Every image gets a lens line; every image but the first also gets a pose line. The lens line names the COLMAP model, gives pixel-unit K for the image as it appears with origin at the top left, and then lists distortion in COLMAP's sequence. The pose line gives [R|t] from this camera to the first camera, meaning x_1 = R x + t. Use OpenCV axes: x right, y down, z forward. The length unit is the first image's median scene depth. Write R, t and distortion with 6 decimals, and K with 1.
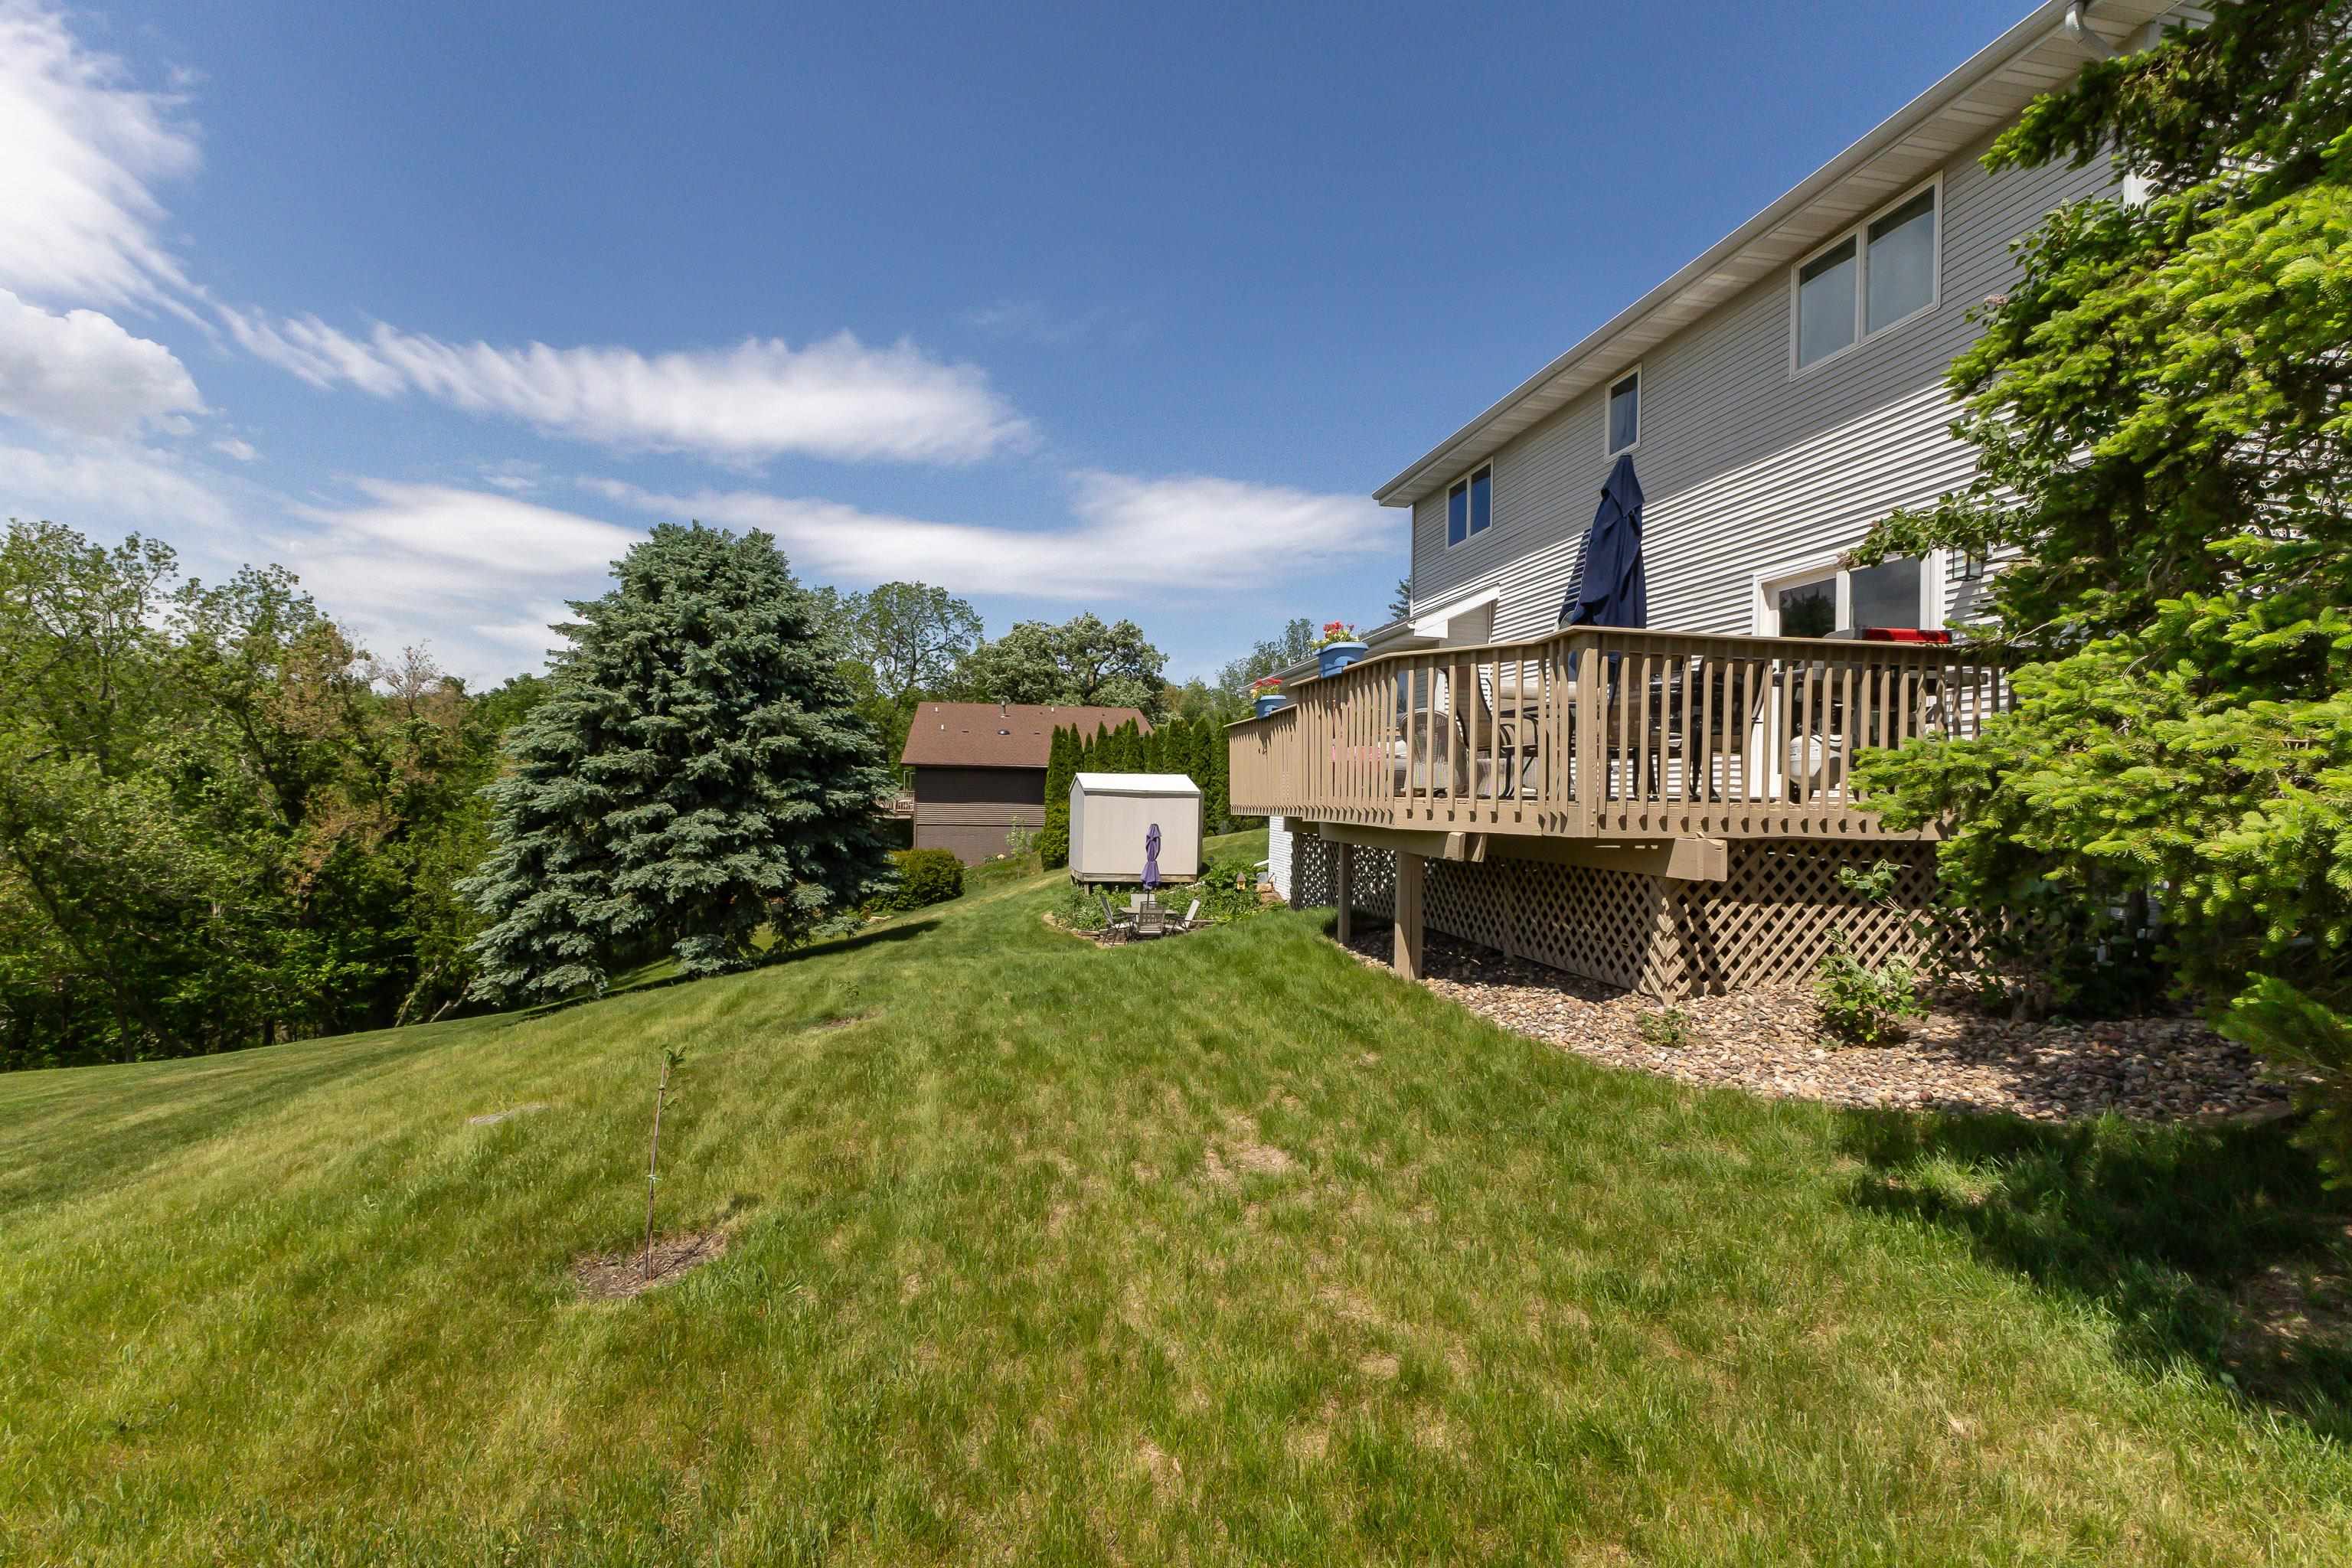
lens RADIAL K [[1027.5, 0, 1176.0], [0, 1027.5, 784.0], [0, 0, 1]] dist [-0.003090, 0.000292]
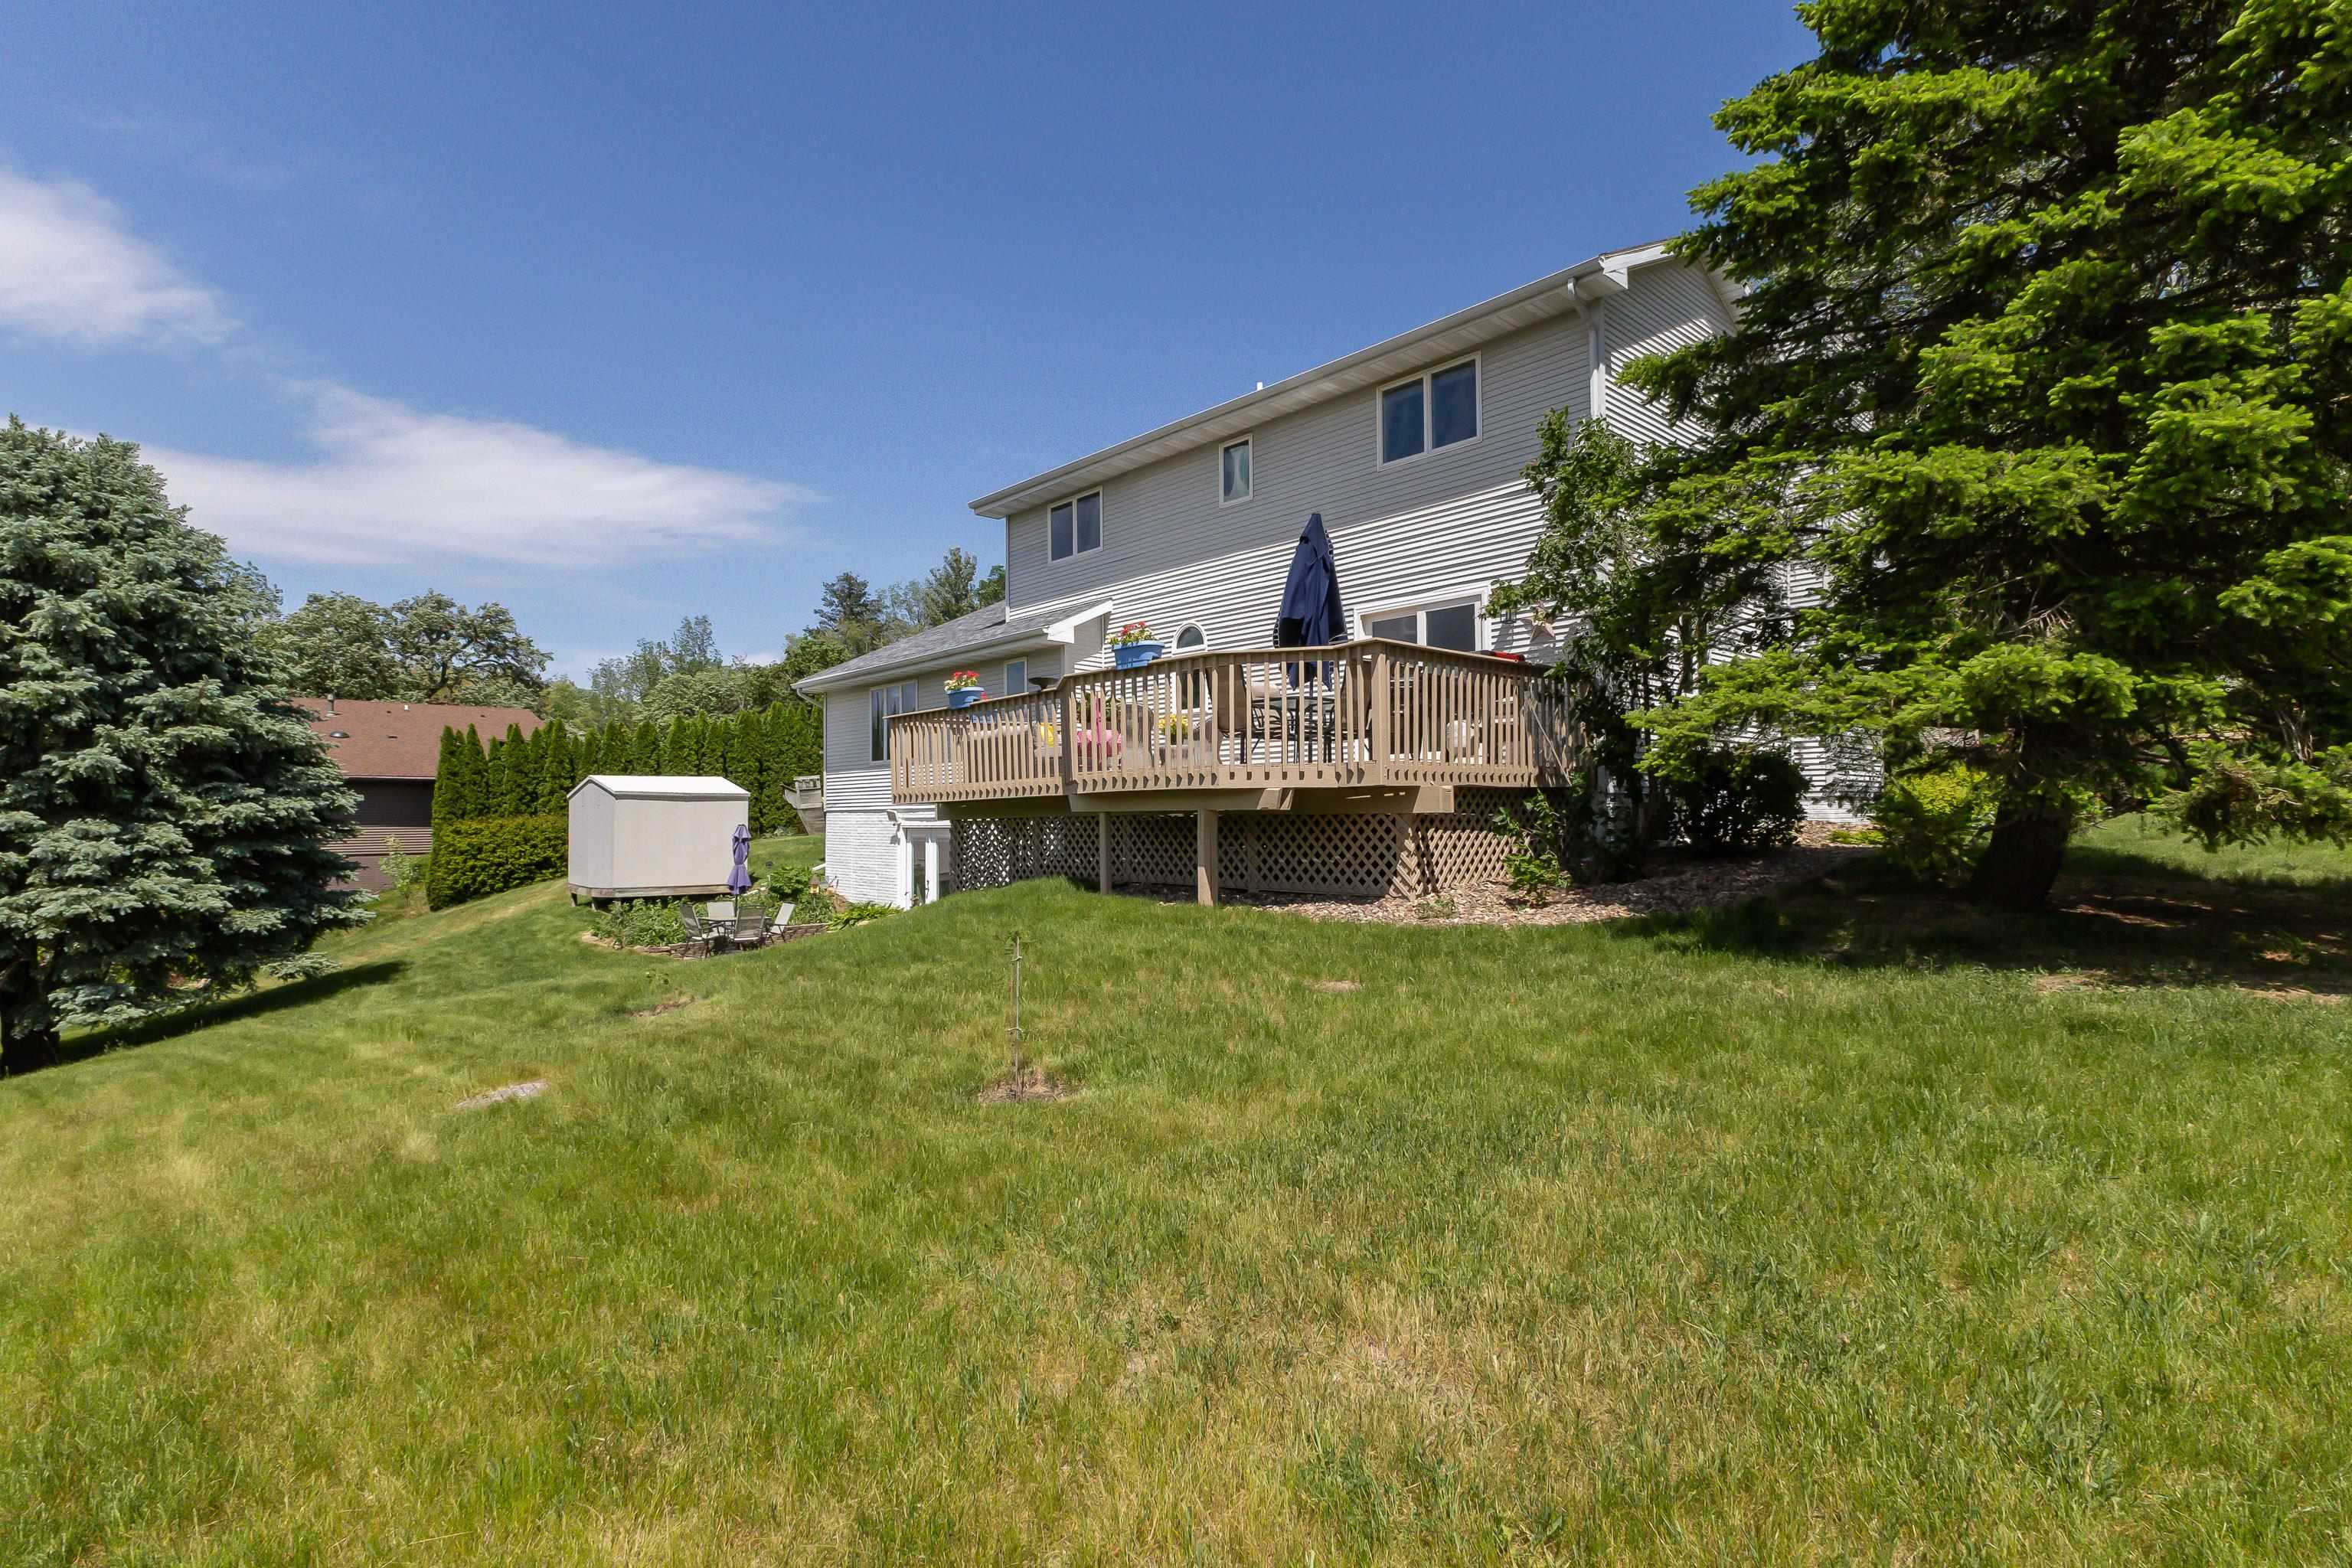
lens RADIAL K [[1088.2, 0, 1176.0], [0, 1088.2, 784.0], [0, 0, 1]] dist [0.001863, 0.000249]
pose [[0.851477, -0.009370, 0.524308, -0.526604], [0.017896, 0.999777, -0.011195, 0.051008], [-0.524087, 0.018915, 0.851455, -0.123668]]
